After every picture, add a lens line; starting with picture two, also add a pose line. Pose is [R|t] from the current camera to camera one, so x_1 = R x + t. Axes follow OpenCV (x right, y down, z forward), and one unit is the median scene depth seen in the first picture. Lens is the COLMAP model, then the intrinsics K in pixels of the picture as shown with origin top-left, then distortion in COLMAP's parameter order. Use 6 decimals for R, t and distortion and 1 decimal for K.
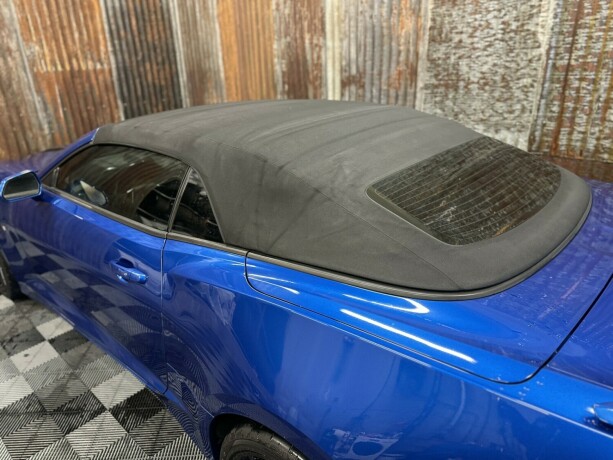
lens RADIAL K [[431.4, 0, 306.3], [0, 431.4, 229.9], [0, 0, 1]] dist [0.026150, -0.033129]
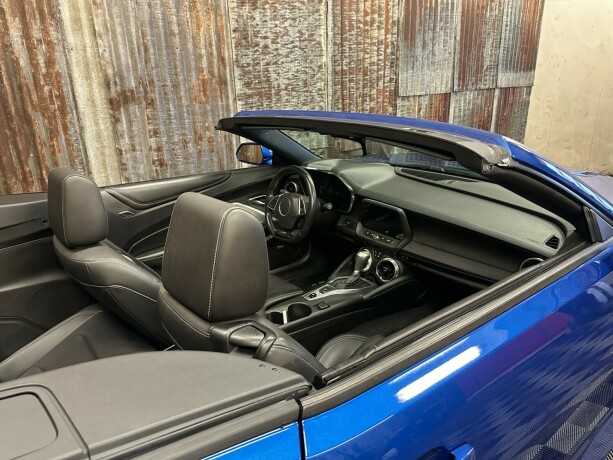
lens RADIAL K [[431.4, 0, 306.3], [0, 431.4, 229.9], [0, 0, 1]] dist [0.026150, -0.033129]
pose [[0.178194, -0.309675, 0.933996, -0.598568], [0.399851, 0.890075, 0.218827, -0.231757], [-0.899092, 0.334465, 0.282430, 0.730167]]
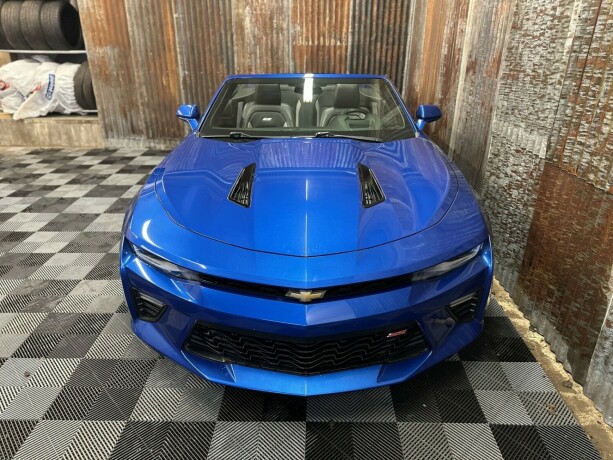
lens RADIAL K [[433.7, 0, 309.9], [0, 433.7, 232.5], [0, 0, 1]] dist [0.009880, -0.019285]
pose [[0.661097, 0.335551, -0.671086, 0.754247], [-0.312766, 0.936252, 0.160027, -0.032013], [0.682003, 0.104100, 0.723903, 0.062085]]
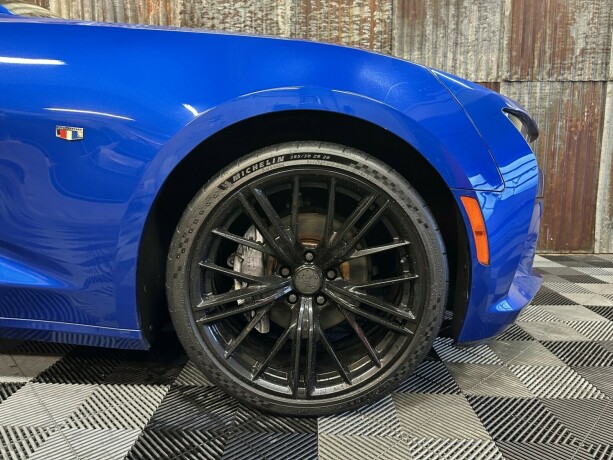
lens RADIAL K [[434.9, 0, 305.6], [0, 434.9, 227.9], [0, 0, 1]] dist [0.002474, -0.003650]
pose [[0.748962, -0.051827, 0.660583, -0.189976], [0.231320, 0.954664, -0.187368, 0.269064], [-0.620924, 0.293138, 0.726996, 0.212447]]
